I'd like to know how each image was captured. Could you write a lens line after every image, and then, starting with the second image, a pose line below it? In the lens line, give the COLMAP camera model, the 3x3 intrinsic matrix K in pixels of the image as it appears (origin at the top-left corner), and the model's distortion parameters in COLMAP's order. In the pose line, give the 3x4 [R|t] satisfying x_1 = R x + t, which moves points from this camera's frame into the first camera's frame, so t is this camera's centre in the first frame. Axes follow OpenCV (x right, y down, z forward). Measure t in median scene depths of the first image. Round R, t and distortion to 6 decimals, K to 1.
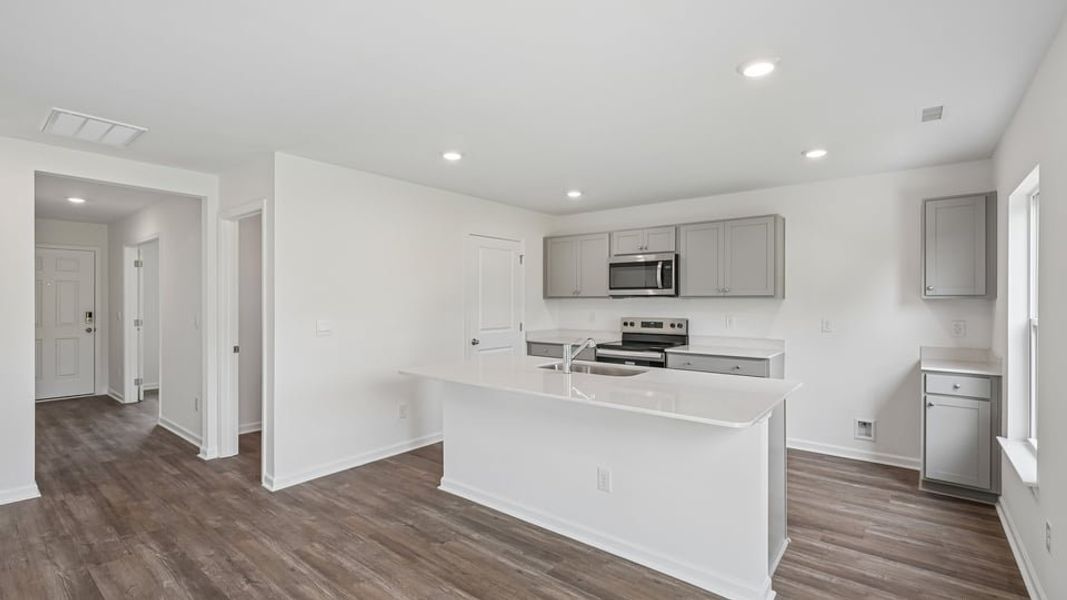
lens RADIAL K [[475.0, 0, 531.7], [0, 475.0, 302.0], [0, 0, 1]] dist [0.000403, 0.000061]
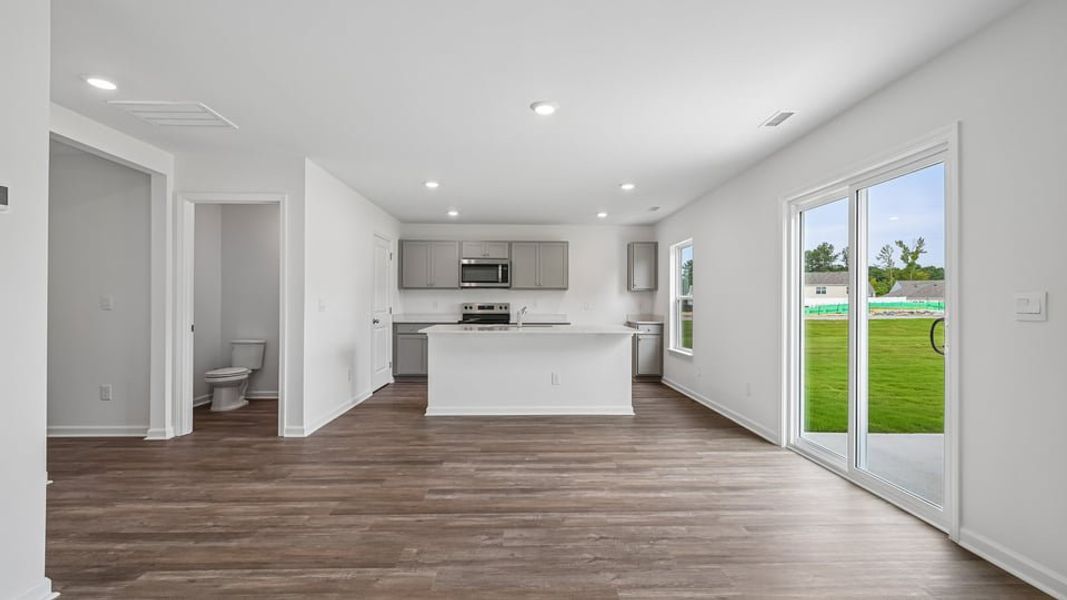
lens RADIAL K [[475.0, 0, 529.8], [0, 475.0, 305.3], [0, 0, 1]] dist [0.000403, 0.000061]
pose [[0.763308, 0.000313, 0.646035, -0.670601], [-0.001849, 0.999997, 0.001700, 0.043521], [-0.646032, -0.002493, 0.763306, -0.227010]]
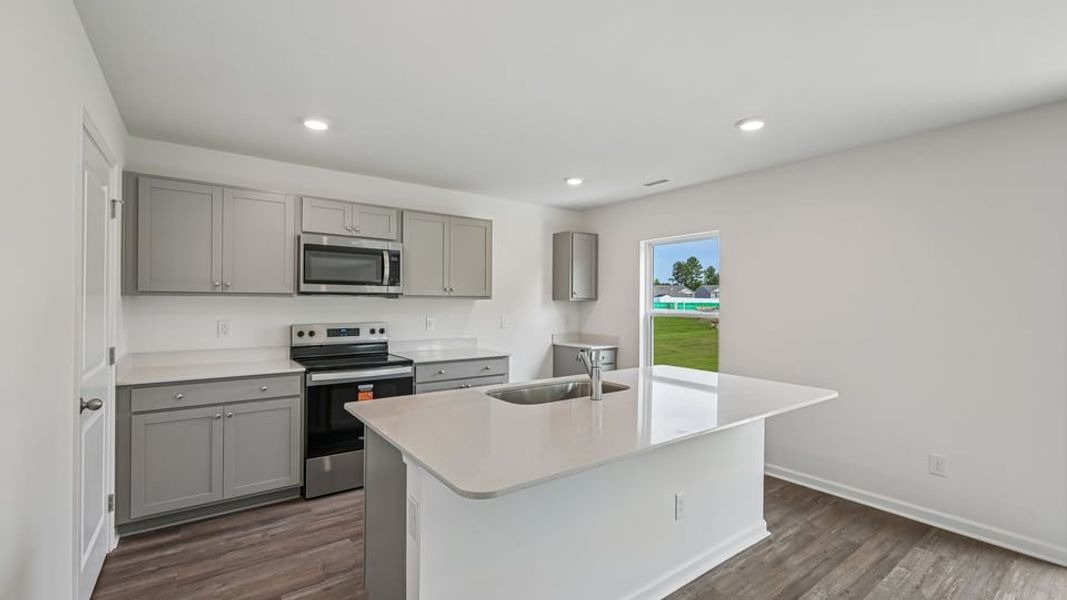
lens RADIAL K [[458.4, 0, 531.6], [0, 458.4, 303.1], [0, 0, 1]] dist [0.006564, -0.000284]
pose [[0.250002, -0.000375, 0.968245, -0.429627], [-0.005787, 0.999981, 0.001881, -0.001441], [-0.968228, -0.006074, 0.249995, 0.608127]]
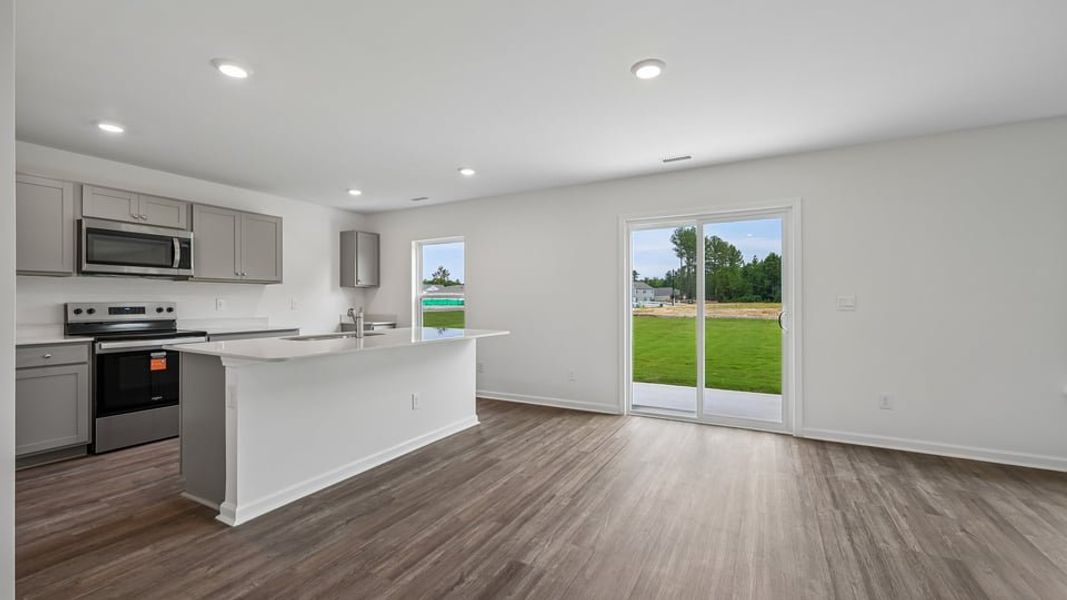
lens RADIAL K [[435.9, 0, 534.0], [0, 435.9, 301.7], [0, 0, 1]] dist [-0.000465, -0.000283]
pose [[-0.185098, 0.000761, 0.982720, -0.707612], [0.003739, 0.999993, -0.000070, 0.040585], [-0.982713, 0.003661, -0.185099, 0.513058]]
